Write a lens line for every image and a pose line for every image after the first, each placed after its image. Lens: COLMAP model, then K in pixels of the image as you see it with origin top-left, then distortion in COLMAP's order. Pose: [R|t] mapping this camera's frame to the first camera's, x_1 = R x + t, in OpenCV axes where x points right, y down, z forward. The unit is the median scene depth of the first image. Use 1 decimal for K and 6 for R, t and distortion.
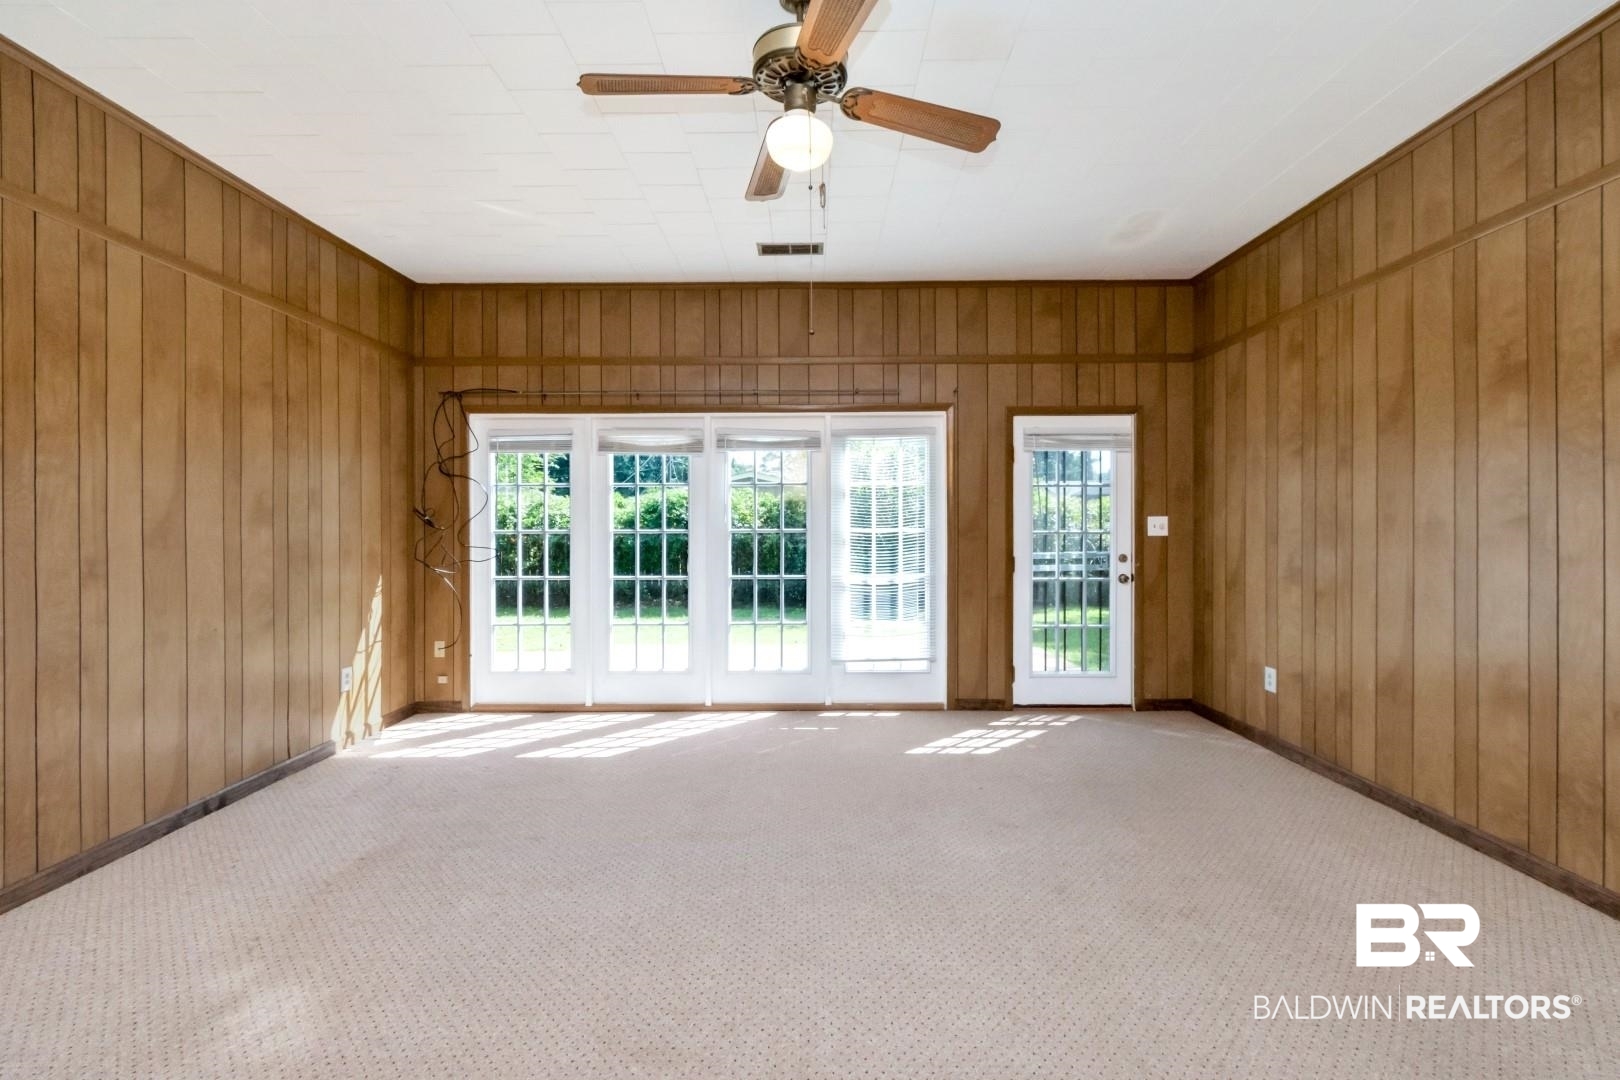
lens RADIAL K [[722.2, 0, 817.6], [0, 722.2, 521.7], [0, 0, 1]] dist [0.002310, 0.000076]
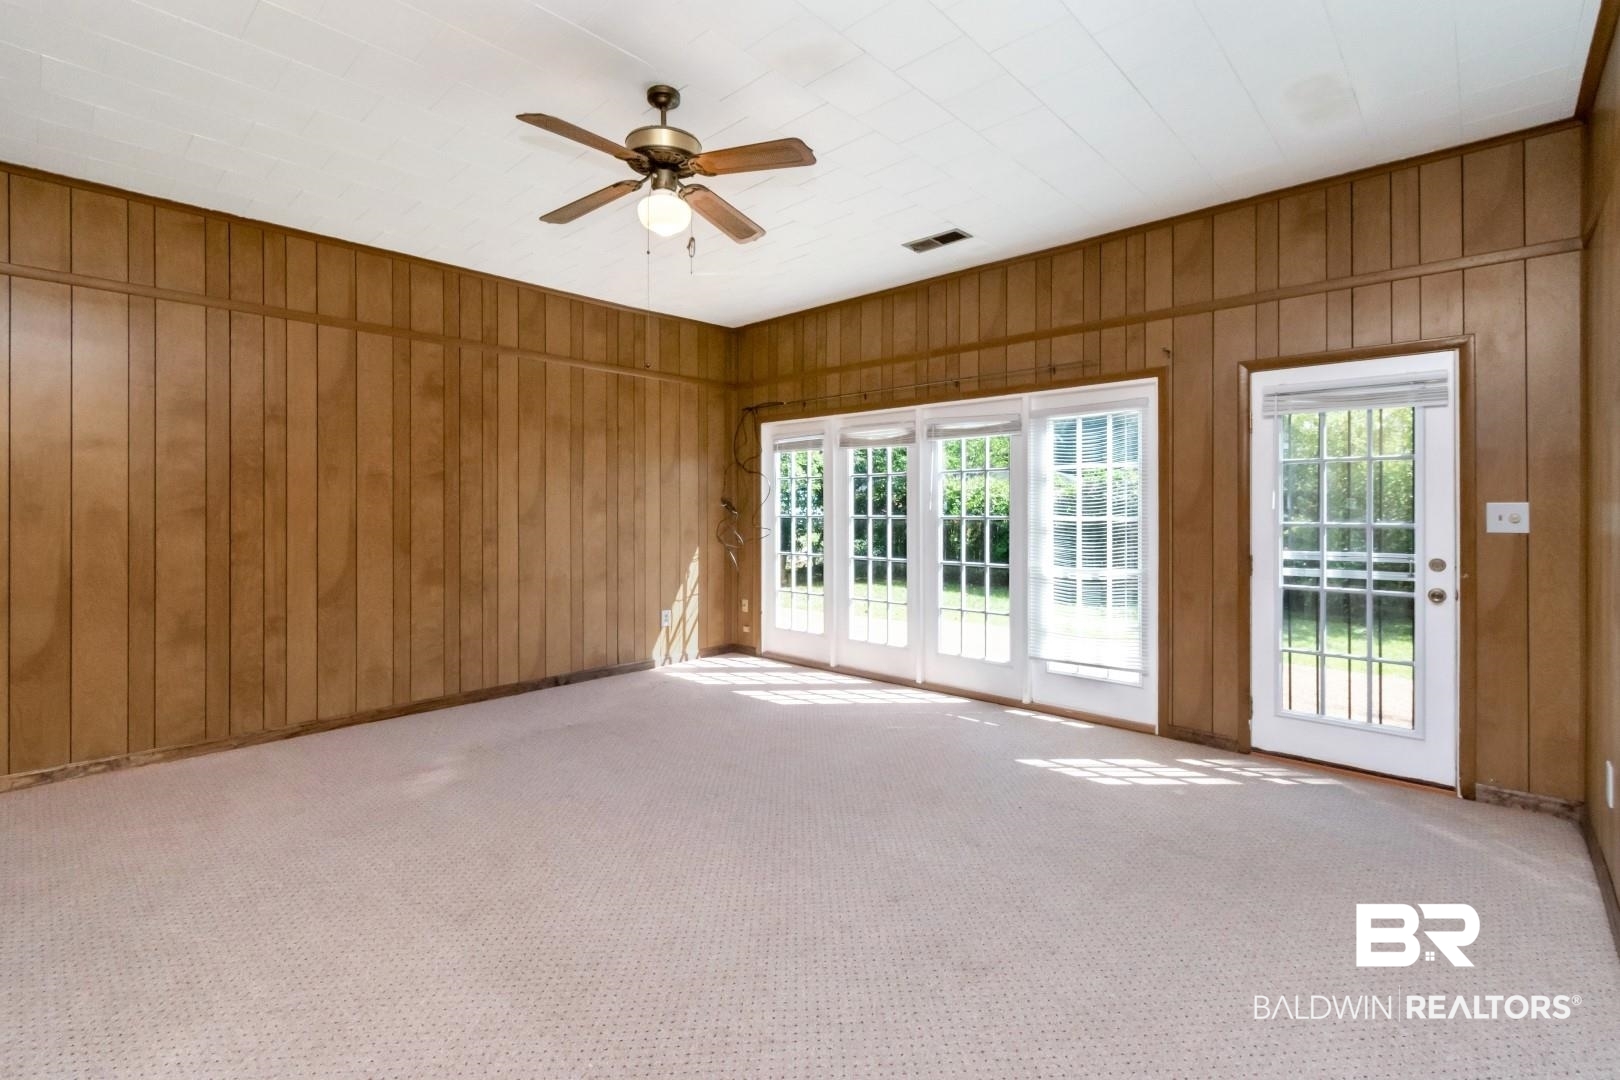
lens RADIAL K [[738.2, 0, 810.7], [0, 738.2, 502.6], [0, 0, 1]] dist [-0.000863, 0.000150]
pose [[0.732643, -0.002296, -0.680610, 0.469073], [0.002026, 0.999997, -0.001192, -0.007614], [0.680610, -0.000505, 0.732645, 0.102517]]
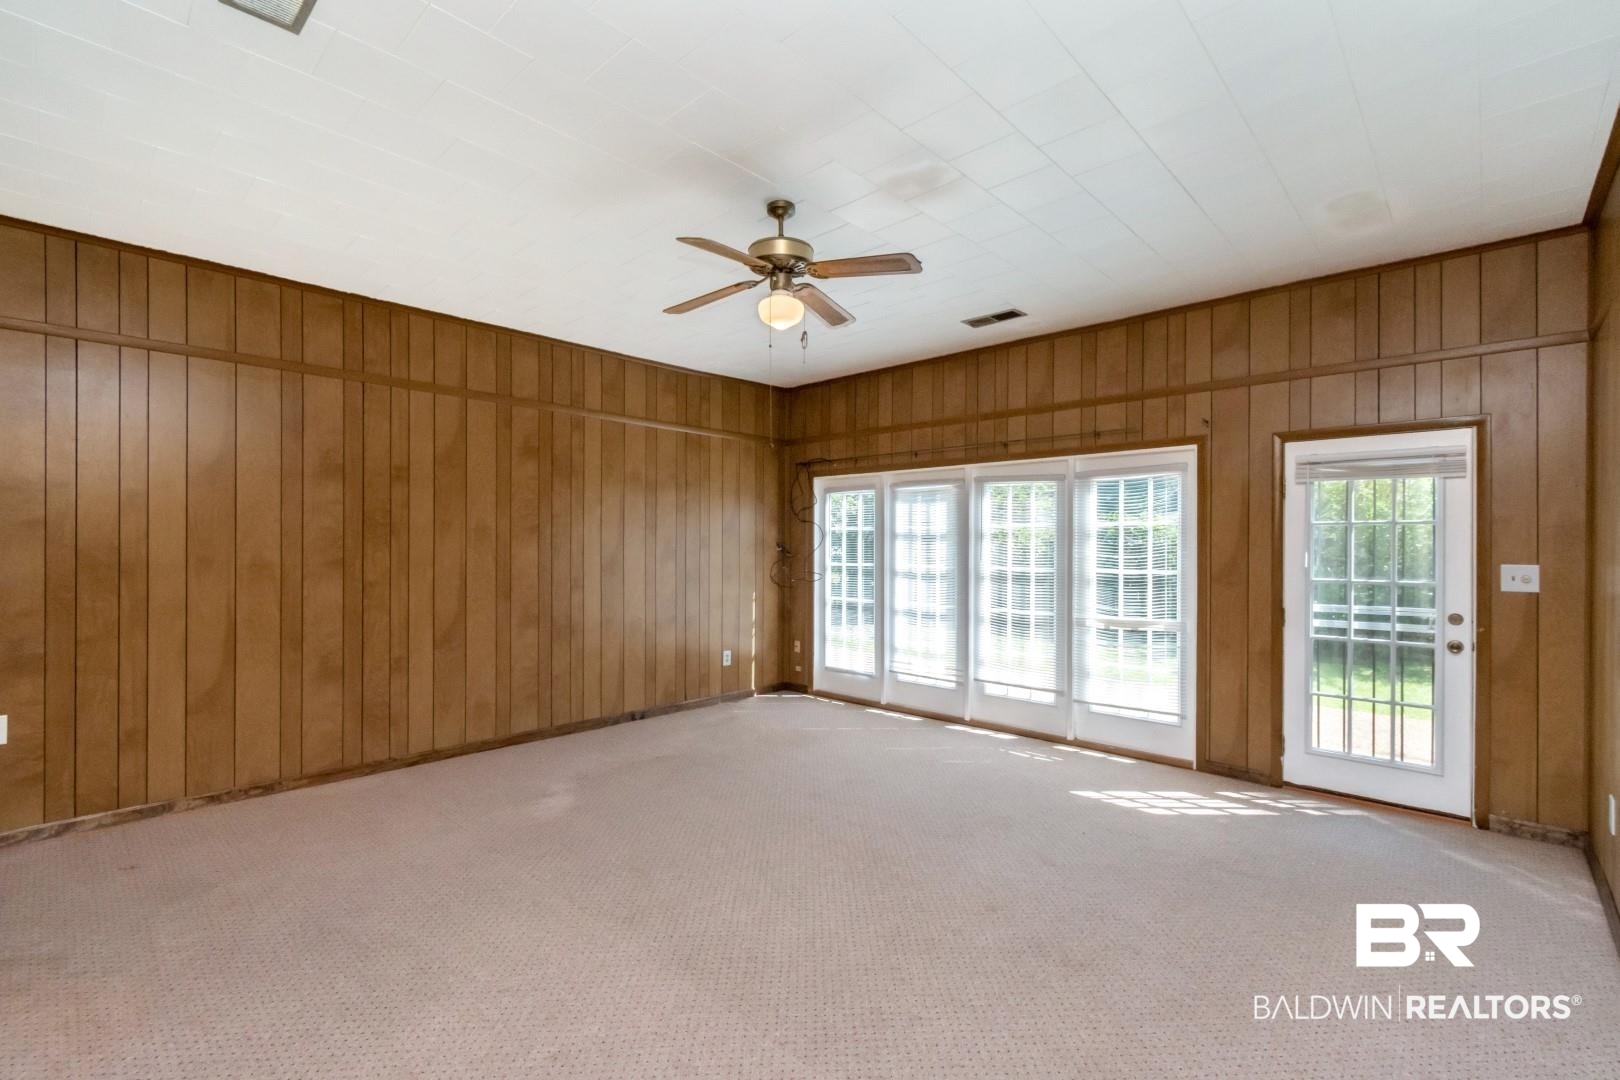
lens RADIAL K [[724.8, 0, 810.0], [0, 724.8, 540.0], [0, 0, 1]] dist [-0.001150, 0.000113]
pose [[0.727553, 0.002087, -0.686048, 0.456640], [-0.002975, 0.999996, -0.000114, -0.029872], [0.686045, 0.002124, 0.727556, -0.007066]]
